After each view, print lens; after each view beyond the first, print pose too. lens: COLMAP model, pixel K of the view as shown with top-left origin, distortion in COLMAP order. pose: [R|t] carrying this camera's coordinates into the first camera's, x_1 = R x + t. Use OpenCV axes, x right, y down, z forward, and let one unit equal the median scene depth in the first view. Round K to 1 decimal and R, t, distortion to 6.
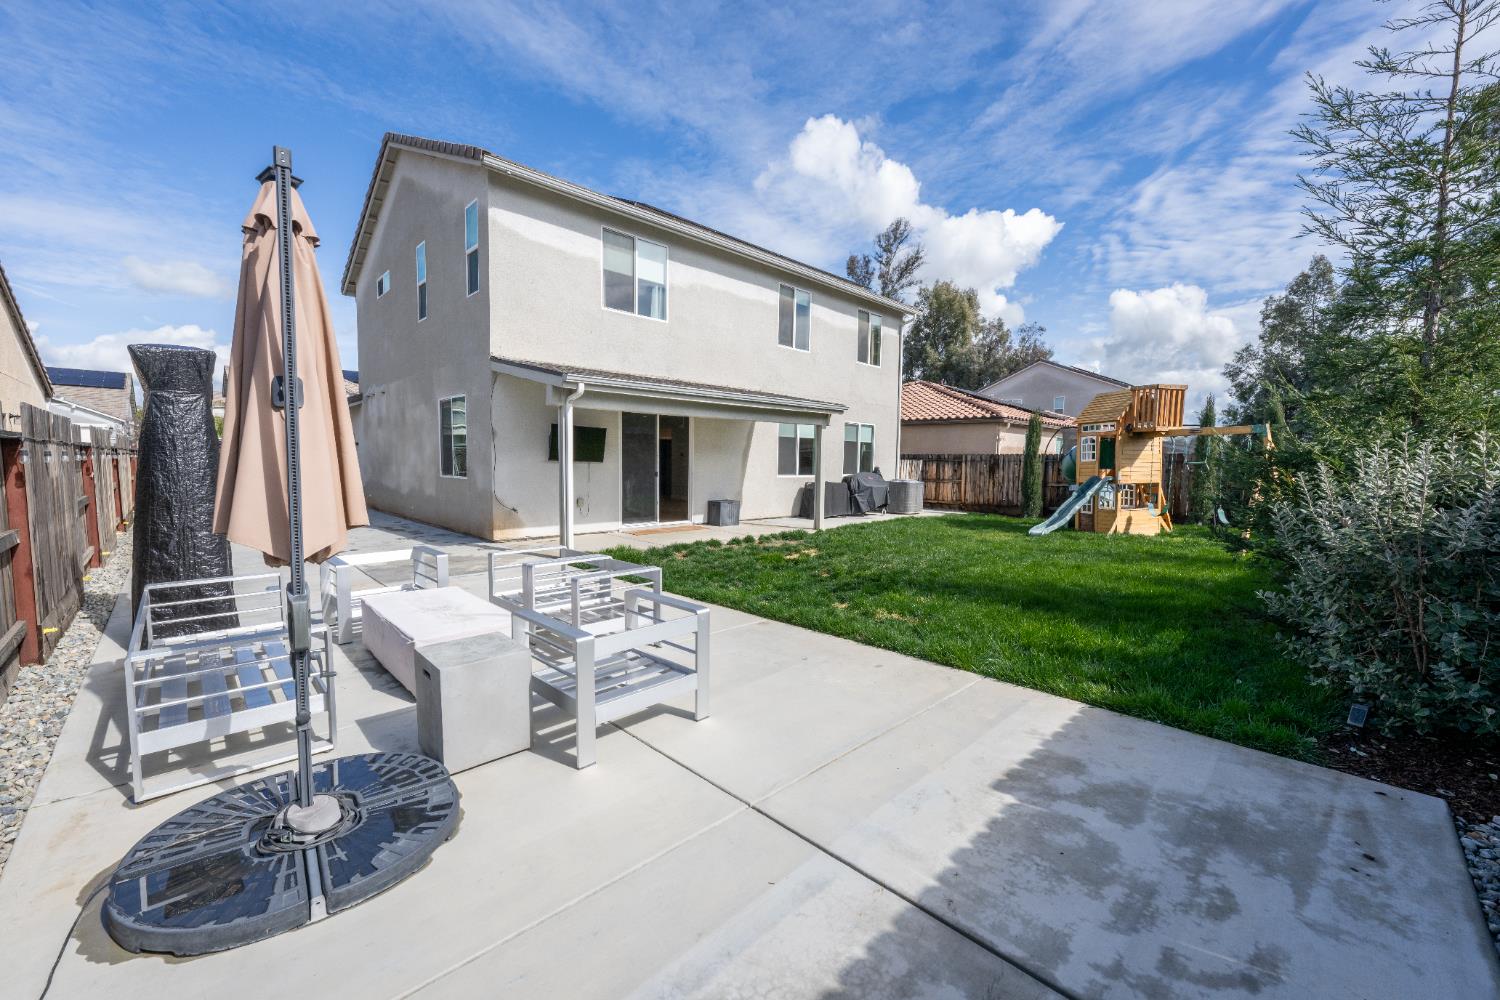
lens RADIAL K [[597.2, 0, 746.1], [0, 597.2, 504.2], [0, 0, 1]] dist [-0.001963, -0.000243]
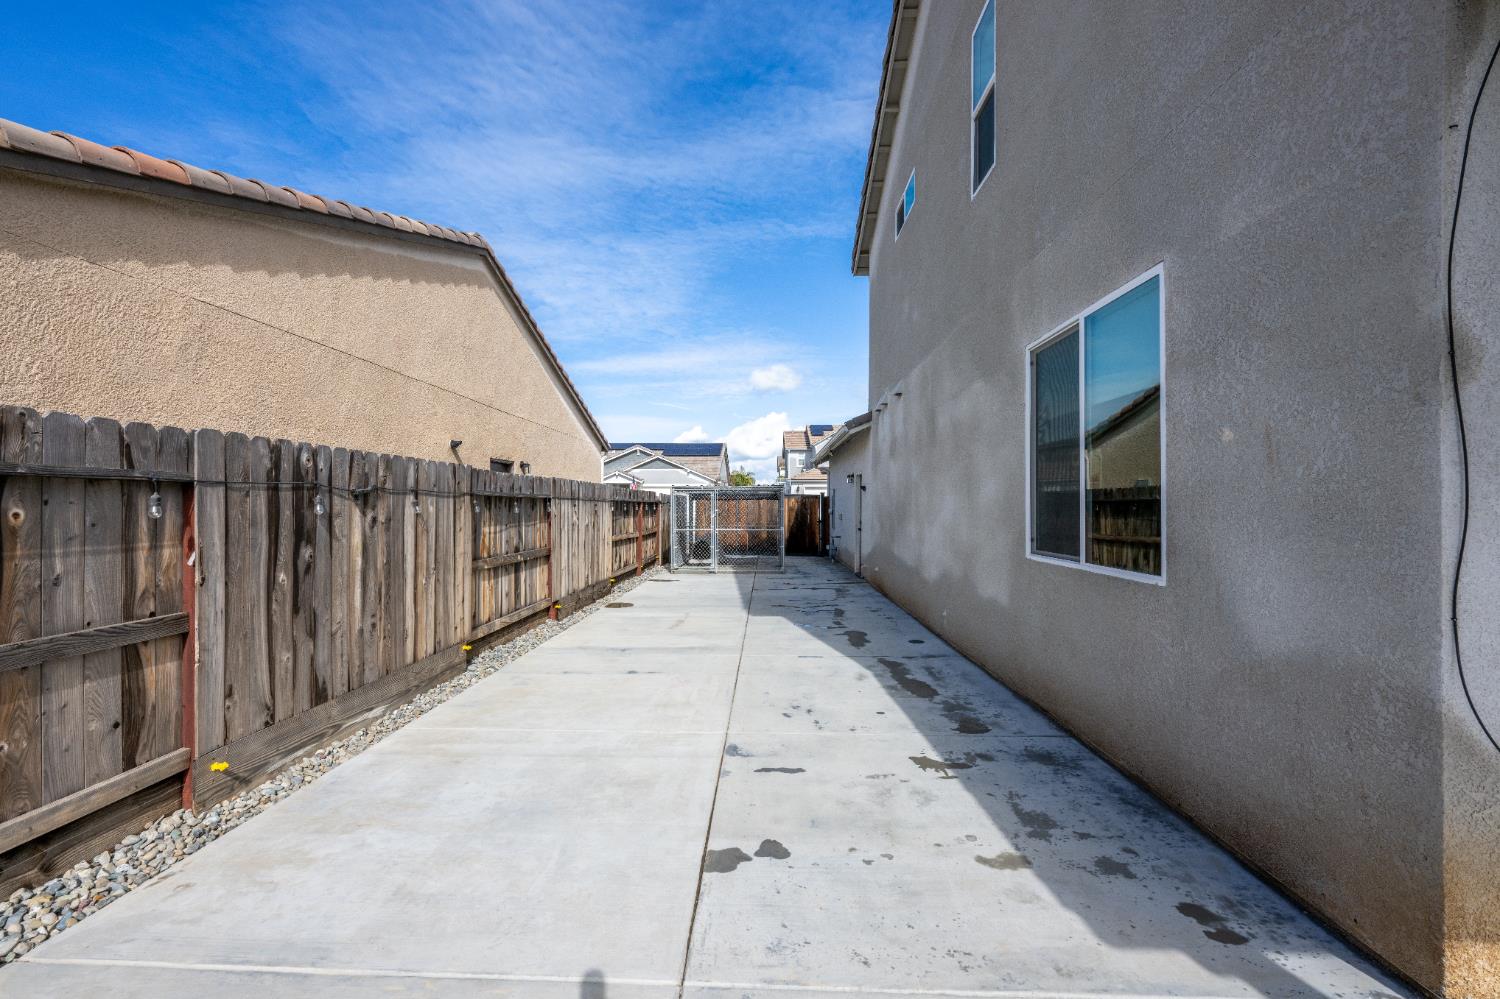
lens RADIAL K [[597.2, 0, 746.1], [0, 597.2, 503.7], [0, 0, 1]] dist [-0.001963, -0.000243]
pose [[0.696294, -0.013234, -0.717634, -0.215169], [-0.047510, 0.996788, -0.064479, -0.027665], [0.716182, 0.078991, 0.693429, 0.361862]]
